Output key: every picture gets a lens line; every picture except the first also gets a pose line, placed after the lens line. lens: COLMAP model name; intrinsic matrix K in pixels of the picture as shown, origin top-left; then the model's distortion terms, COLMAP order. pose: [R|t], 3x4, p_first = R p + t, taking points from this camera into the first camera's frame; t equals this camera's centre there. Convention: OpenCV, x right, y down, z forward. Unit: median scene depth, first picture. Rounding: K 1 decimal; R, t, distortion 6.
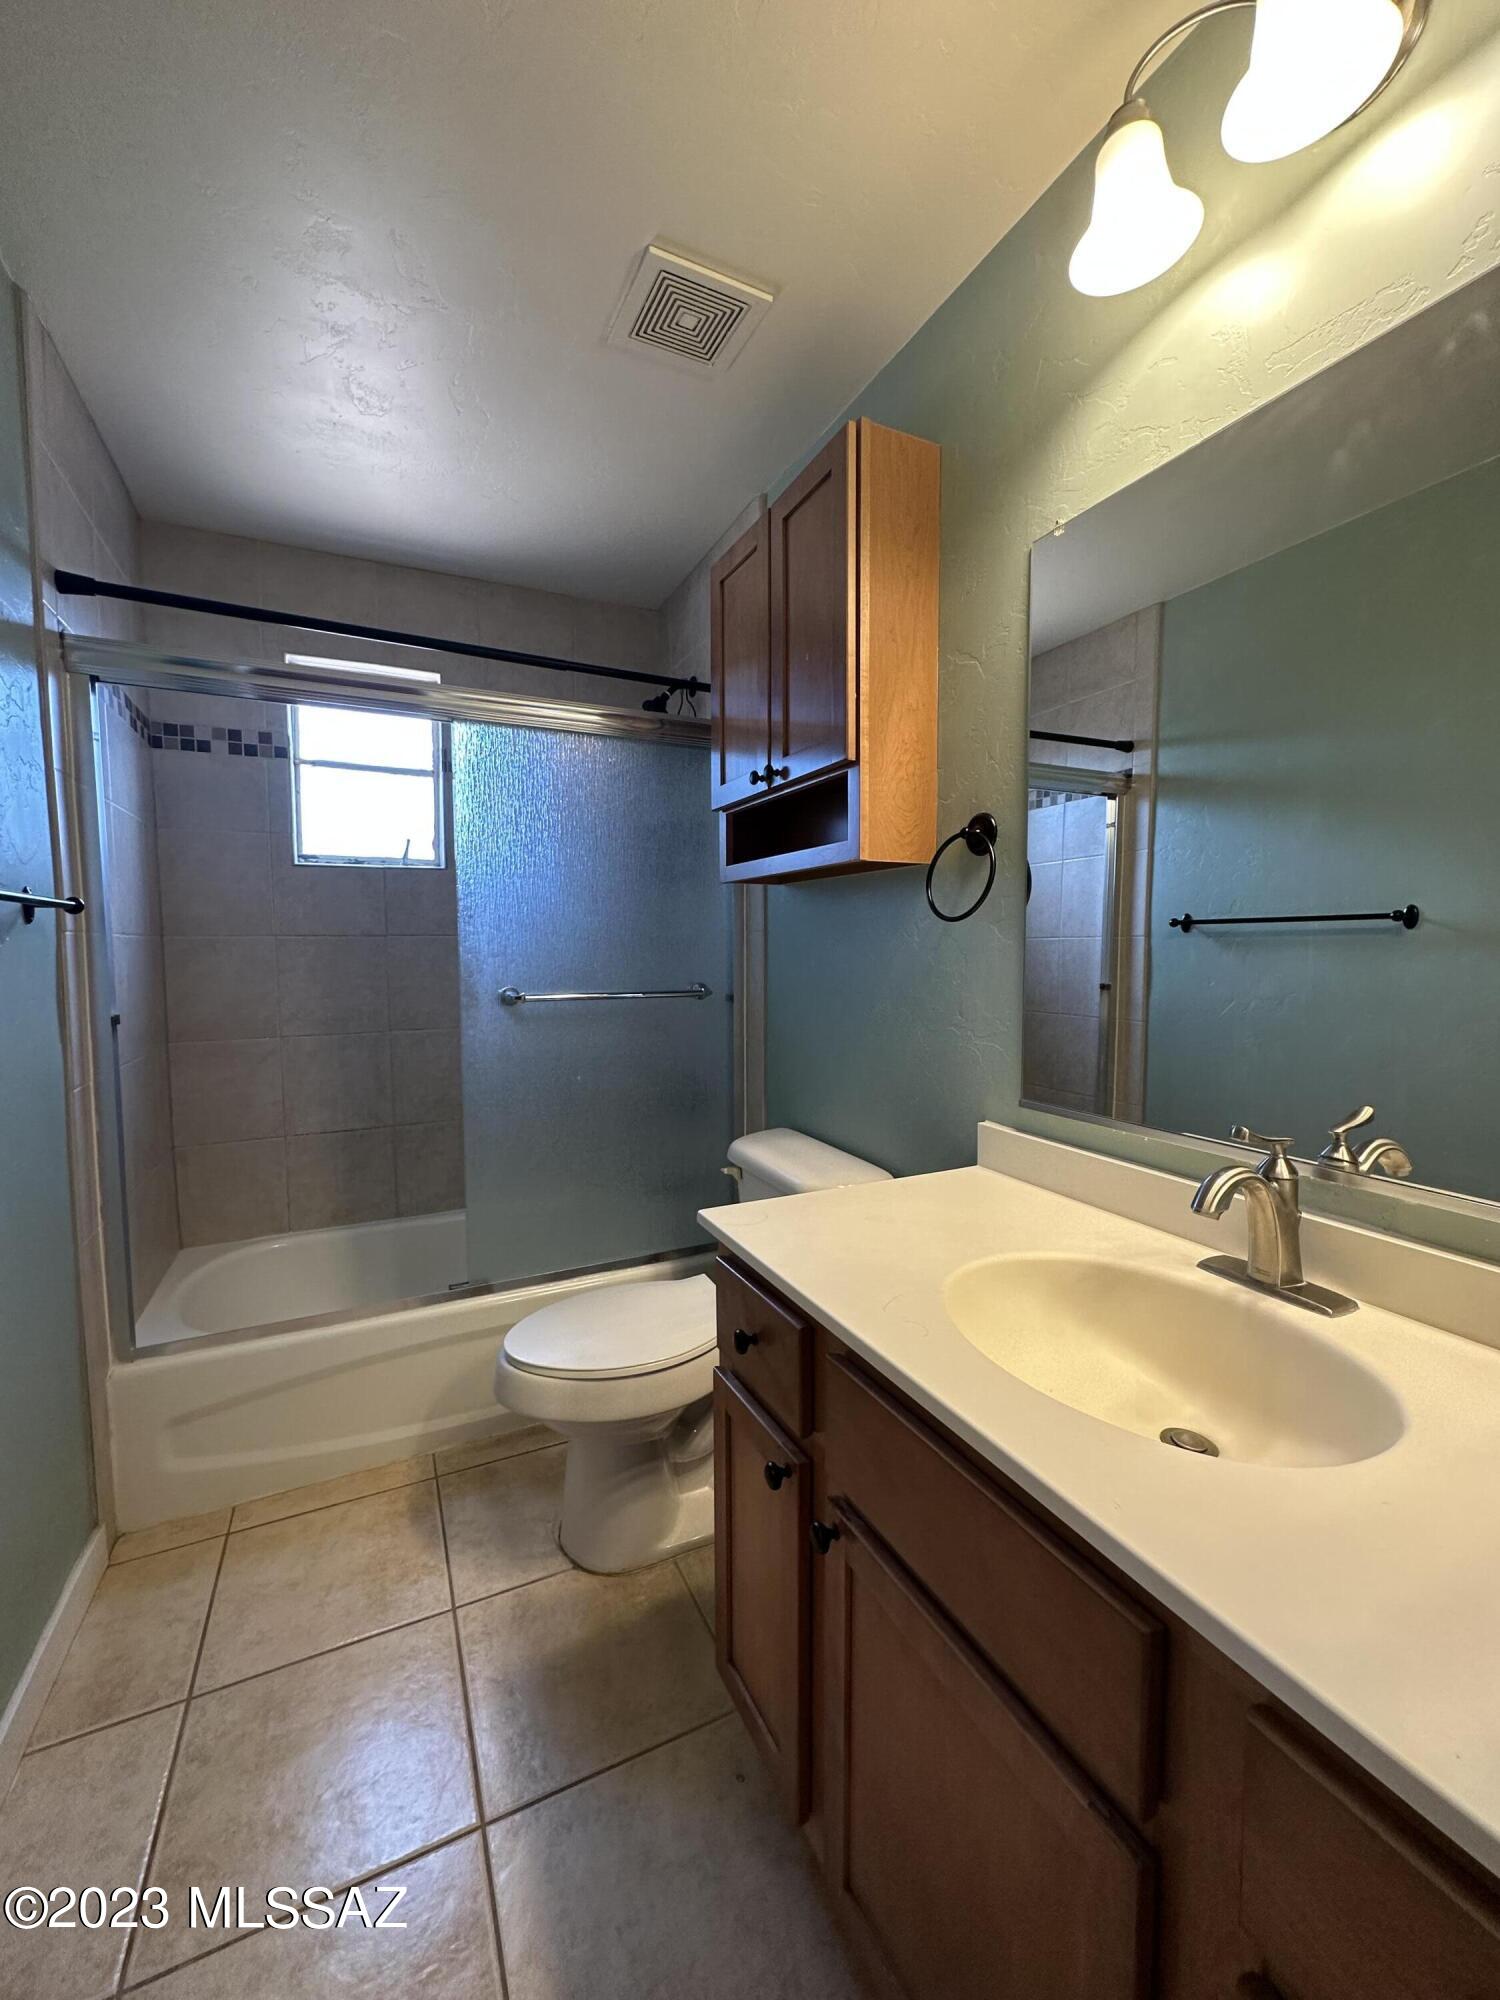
lens RADIAL K [[799.7, 0, 750.3], [0, 799.7, 1001.0], [0, 0, 1]] dist [-0.002505, 0.000030]
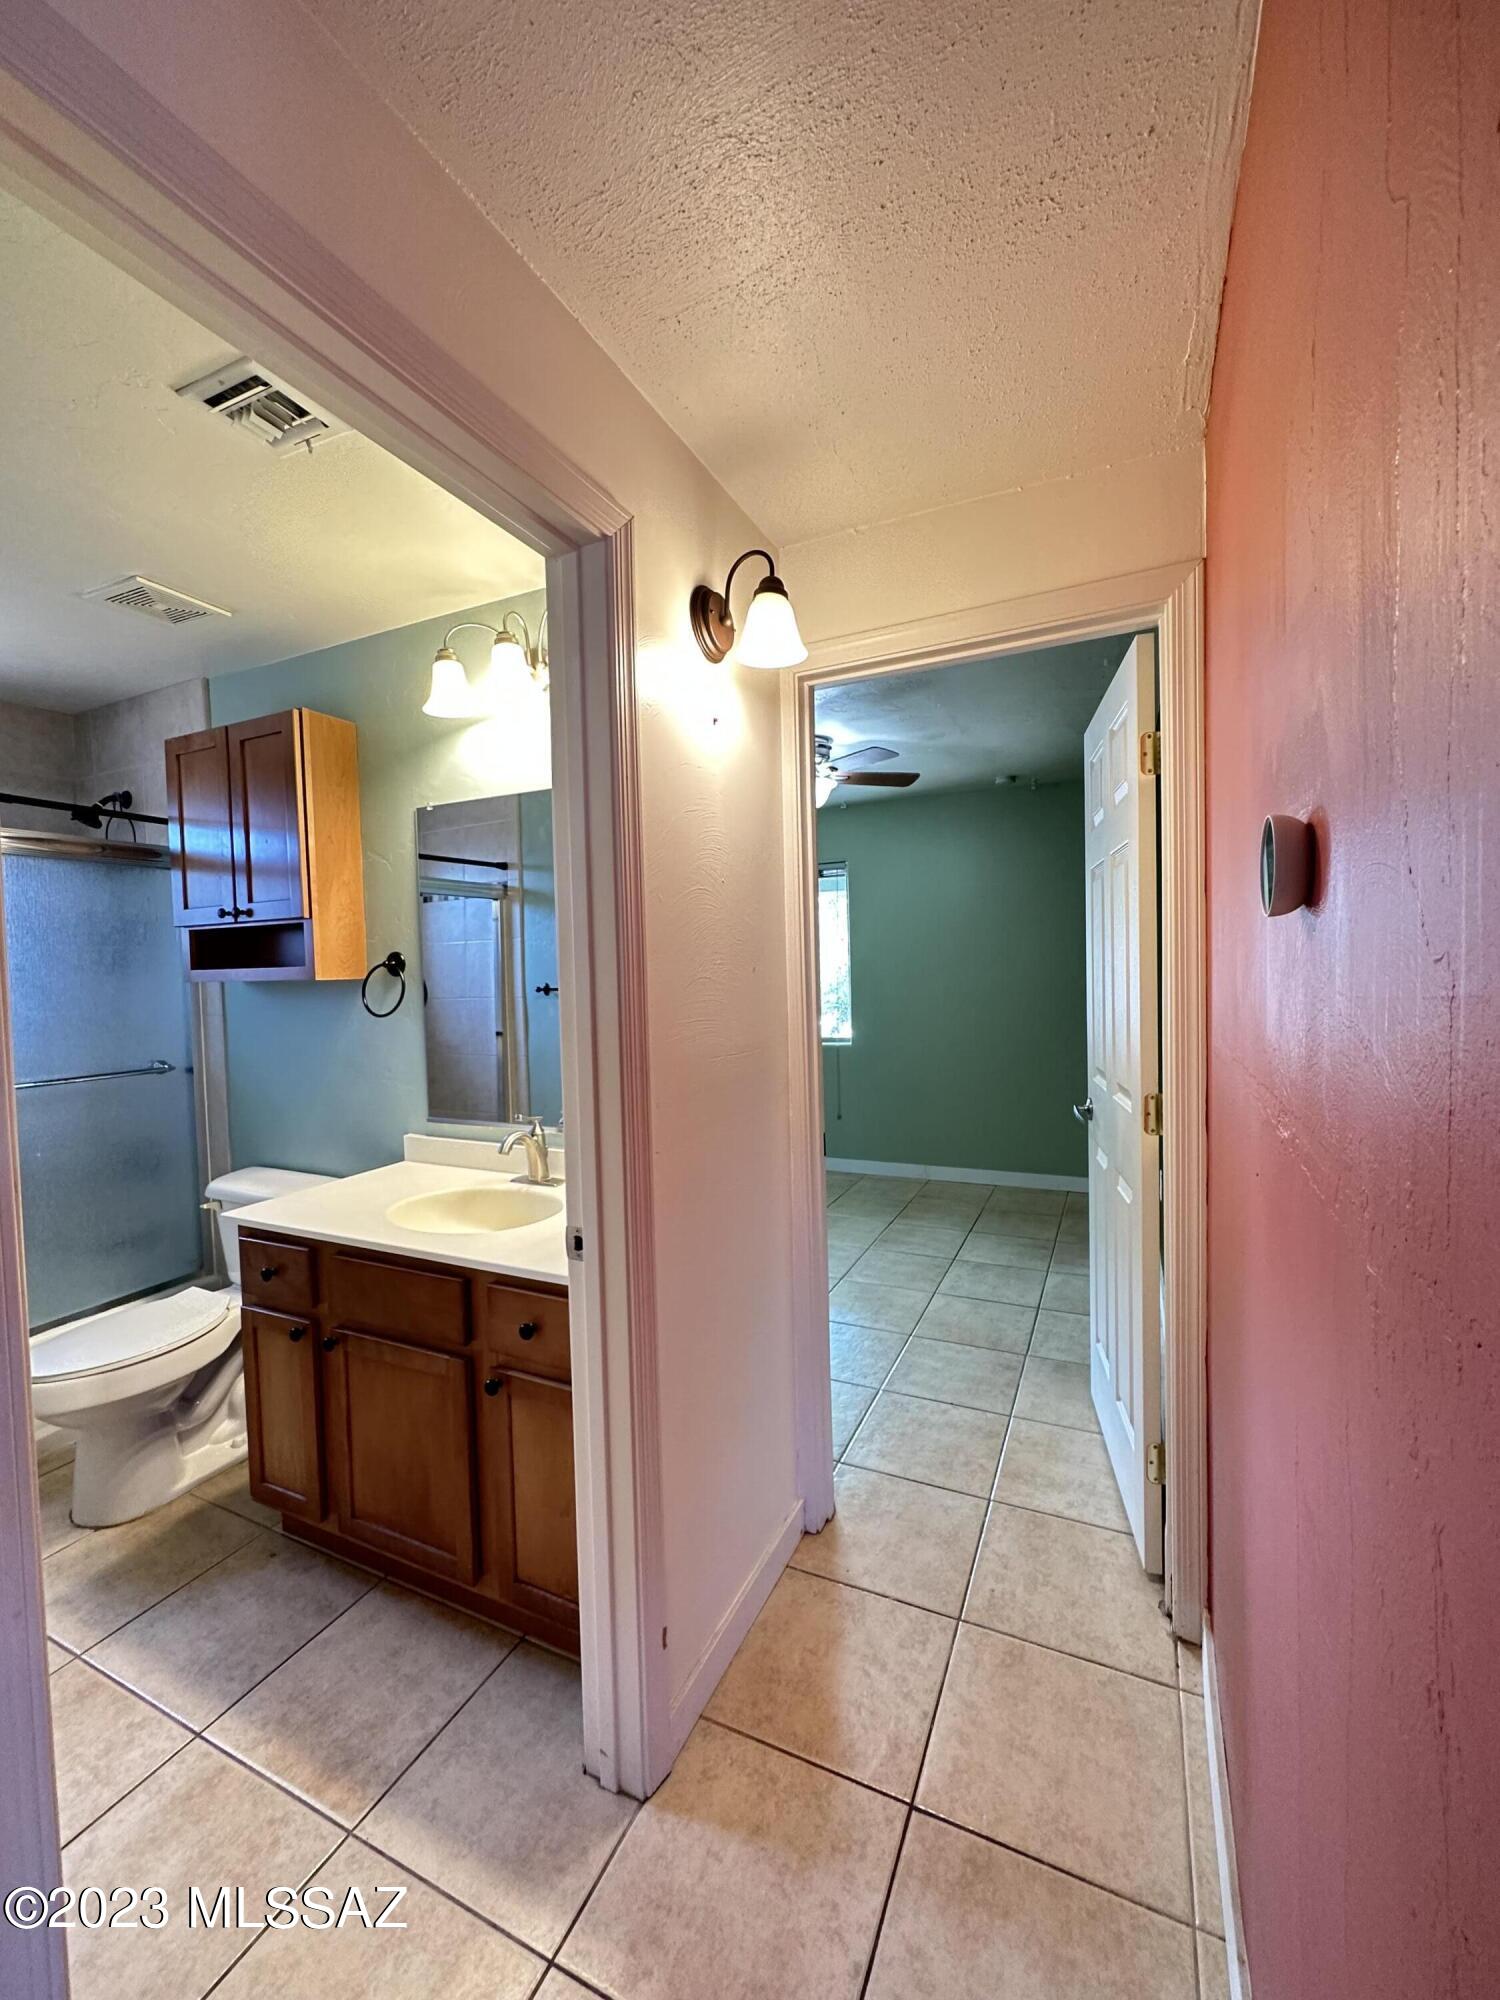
lens RADIAL K [[799.7, 0, 749.9], [0, 799.7, 994.2], [0, 0, 1]] dist [-0.002505, 0.000030]
pose [[0.778838, -0.040039, 0.625945, -0.174317], [0.065920, 0.997659, -0.018205, -0.061195], [-0.623751, 0.055441, 0.779654, -0.724218]]
